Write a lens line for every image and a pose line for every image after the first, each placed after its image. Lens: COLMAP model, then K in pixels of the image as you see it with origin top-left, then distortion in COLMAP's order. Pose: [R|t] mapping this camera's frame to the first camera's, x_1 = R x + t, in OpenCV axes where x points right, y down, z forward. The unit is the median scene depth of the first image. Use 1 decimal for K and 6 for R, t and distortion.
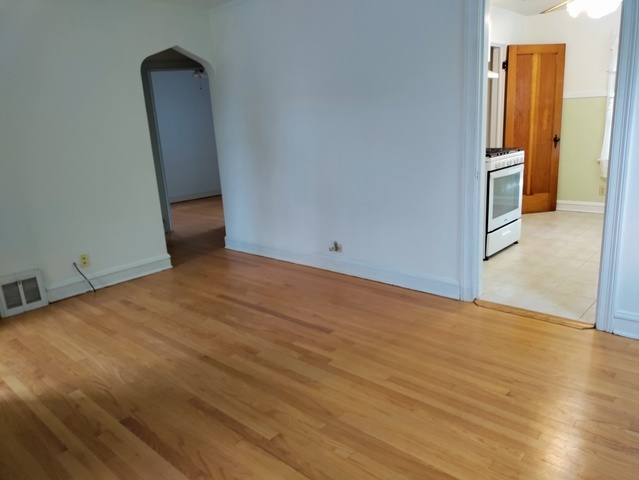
lens RADIAL K [[472.9, 0, 323.2], [0, 472.9, 241.7], [0, 0, 1]] dist [0.028047, -0.007613]
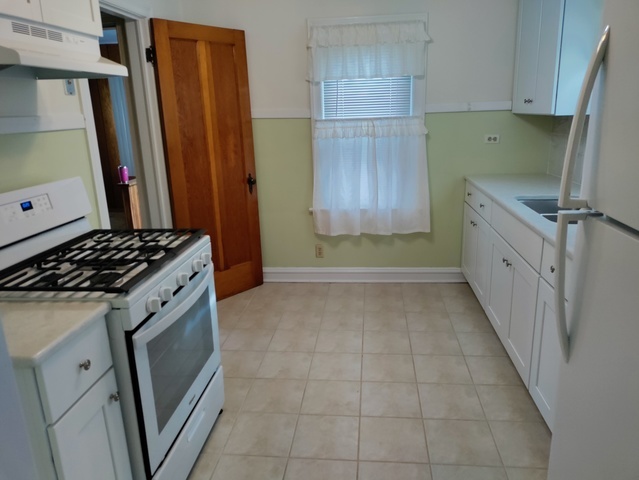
lens RADIAL K [[472.9, 0, 323.2], [0, 472.9, 241.7], [0, 0, 1]] dist [0.028047, -0.007613]
pose [[0.803487, -0.131857, 0.580537, 0.189207], [0.124838, 0.990800, 0.052259, -0.157137], [-0.582086, 0.030484, 0.812555, 0.433732]]
